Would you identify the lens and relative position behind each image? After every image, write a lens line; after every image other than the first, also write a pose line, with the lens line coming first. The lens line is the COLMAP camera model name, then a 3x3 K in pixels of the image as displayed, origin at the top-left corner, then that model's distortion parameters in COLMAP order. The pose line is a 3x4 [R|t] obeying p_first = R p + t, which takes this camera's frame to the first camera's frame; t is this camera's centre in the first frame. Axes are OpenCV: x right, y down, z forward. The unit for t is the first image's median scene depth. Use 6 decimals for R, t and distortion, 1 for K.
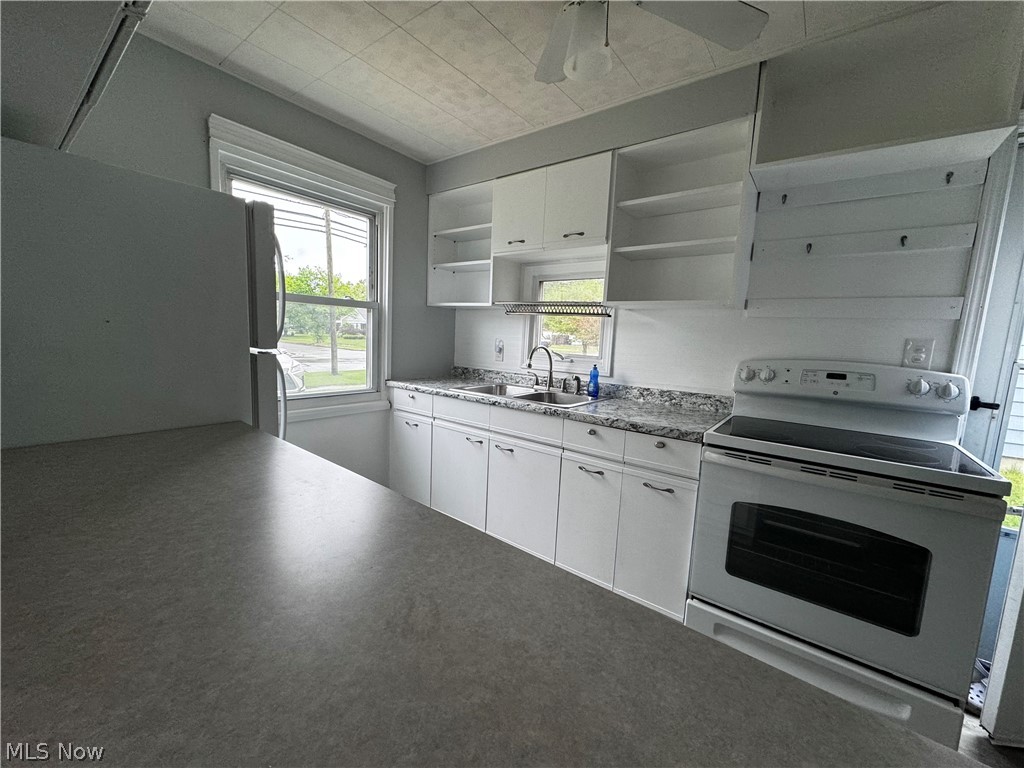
lens RADIAL K [[406.0, 0, 512.0], [0, 406.0, 384.0], [0, 0, 1]] dist [-0.003109, -0.000095]
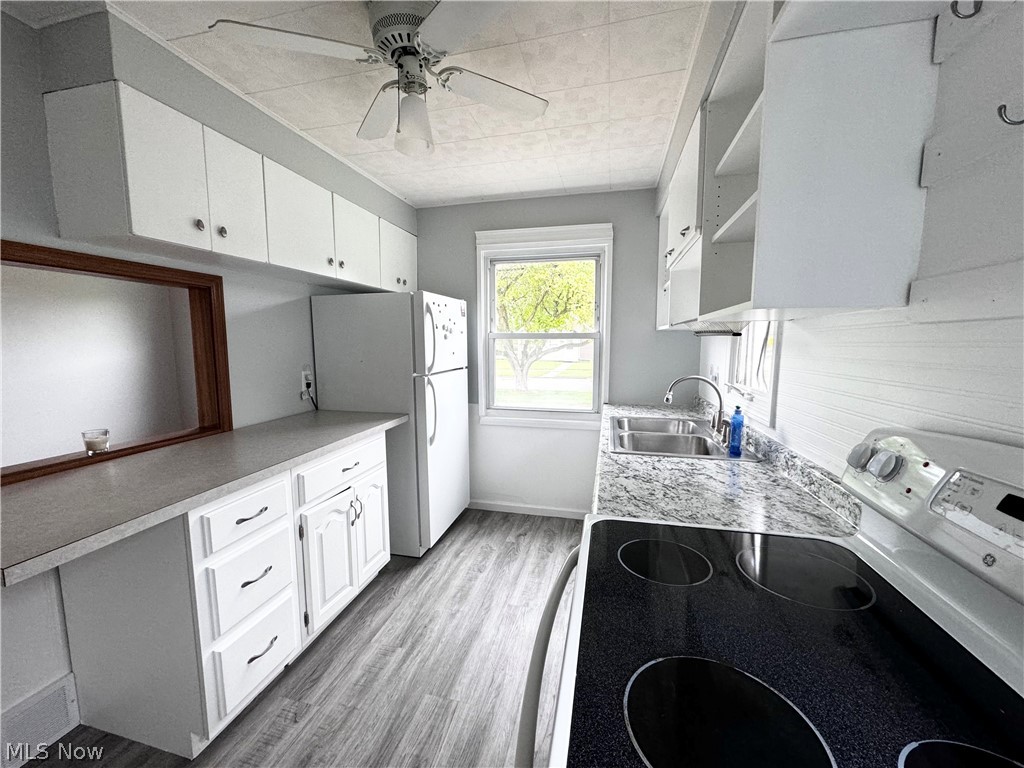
lens RADIAL K [[406.0, 0, 512.0], [0, 406.0, 384.0], [0, 0, 1]] dist [-0.003109, -0.000095]
pose [[0.399676, 0.045764, -0.915513, 0.835082], [-0.090977, 0.995802, 0.010060, -0.071654], [0.912130, 0.079270, 0.402162, 0.489391]]
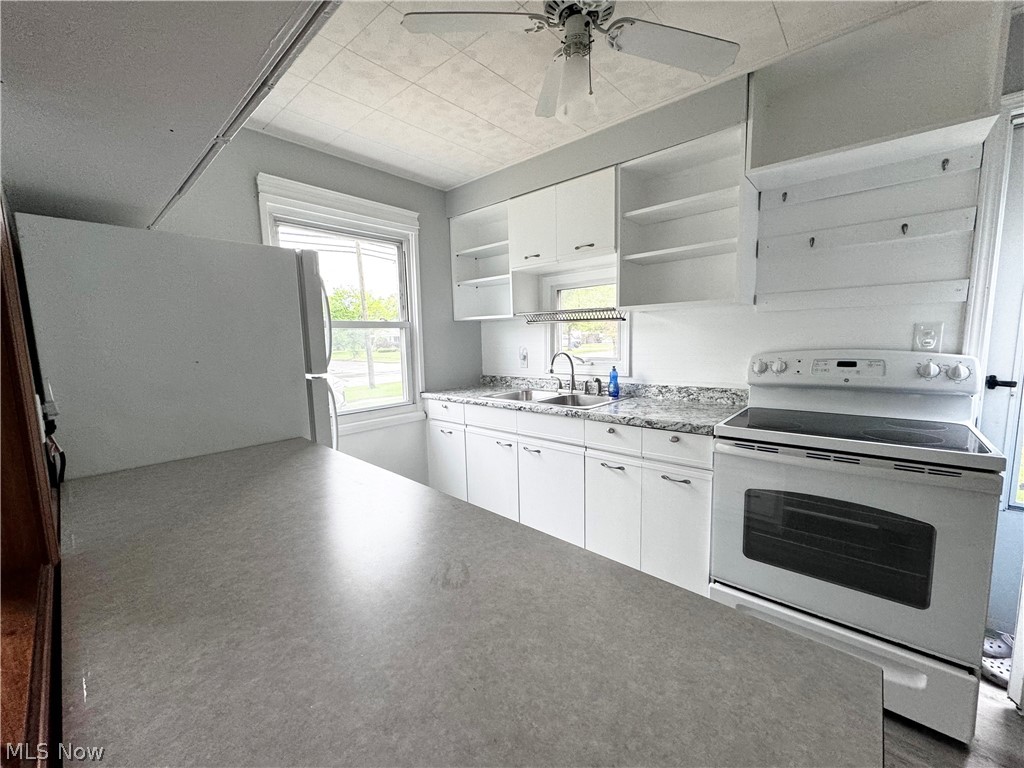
lens RADIAL K [[406.0, 0, 512.0], [0, 406.0, 384.0], [0, 0, 1]] dist [-0.003109, -0.000095]
pose [[0.994926, -0.061542, -0.079597, 0.028760], [0.060966, 0.998093, -0.009642, -0.009673], [0.080038, 0.004740, 0.996781, -0.087871]]
